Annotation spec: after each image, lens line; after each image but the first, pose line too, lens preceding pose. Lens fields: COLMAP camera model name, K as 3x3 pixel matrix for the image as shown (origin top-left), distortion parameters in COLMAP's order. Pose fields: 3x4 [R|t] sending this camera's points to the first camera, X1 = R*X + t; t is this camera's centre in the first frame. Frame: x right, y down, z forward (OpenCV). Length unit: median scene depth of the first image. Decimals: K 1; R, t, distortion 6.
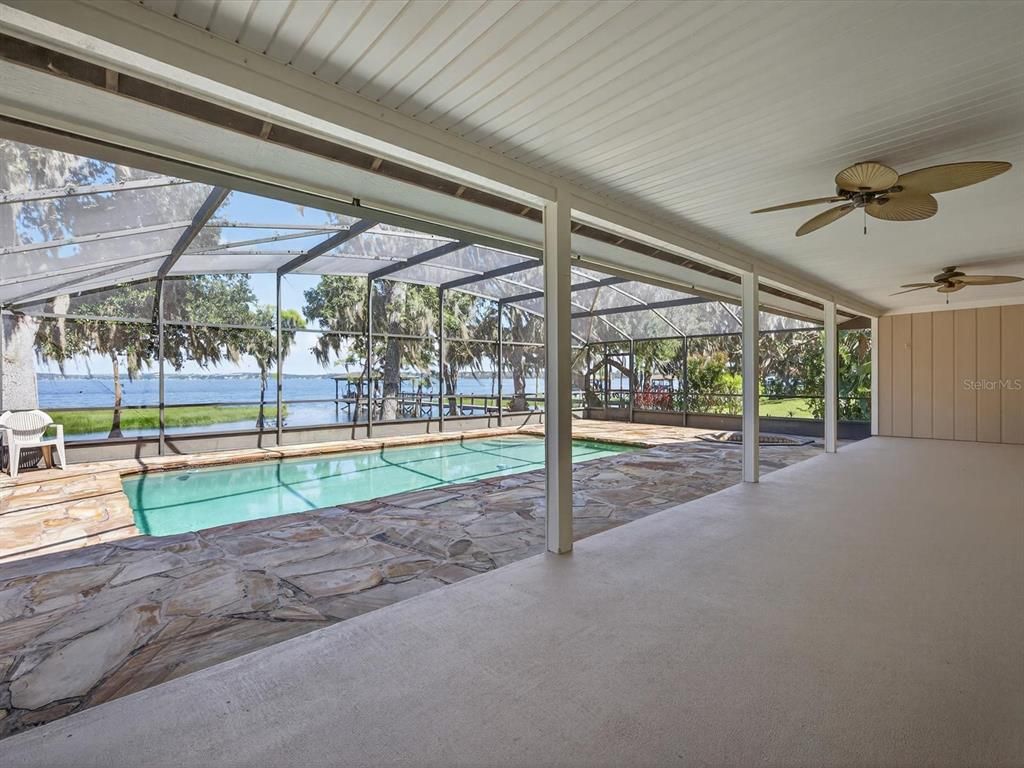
lens RADIAL K [[474.0, 0, 438.8], [0, 474.0, 381.0], [0, 0, 1]] dist [-0.002764, -0.000076]
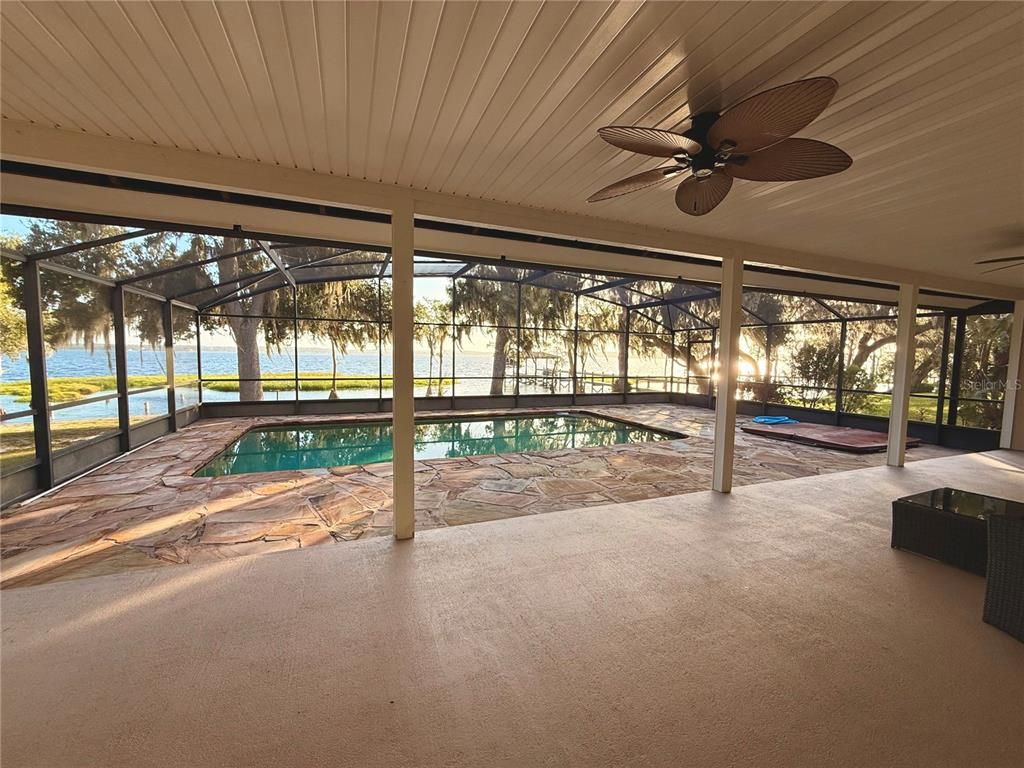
lens RADIAL K [[407.0, 0, 509.6], [0, 407.0, 382.9], [0, 0, 1]] dist [0.000753, -0.000037]
pose [[0.961544, 0.044902, -0.270955, 0.544793], [-0.032276, 0.998183, 0.050879, -0.013811], [0.272747, -0.040177, 0.961247, 0.183570]]
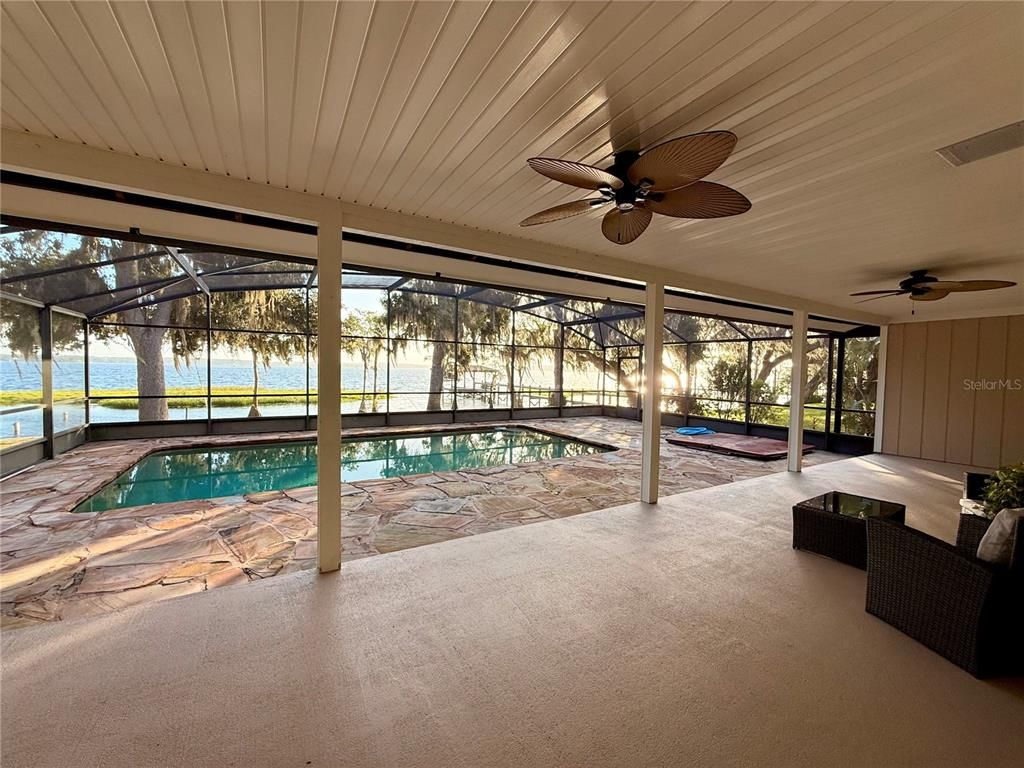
lens RADIAL K [[407.0, 0, 509.6], [0, 407.0, 382.9], [0, 0, 1]] dist [0.000753, -0.000037]
pose [[0.991562, 0.033985, -0.125102, 0.549742], [-0.032519, 0.999377, 0.013744, -0.023961], [0.125491, -0.009560, 0.992049, 0.189829]]
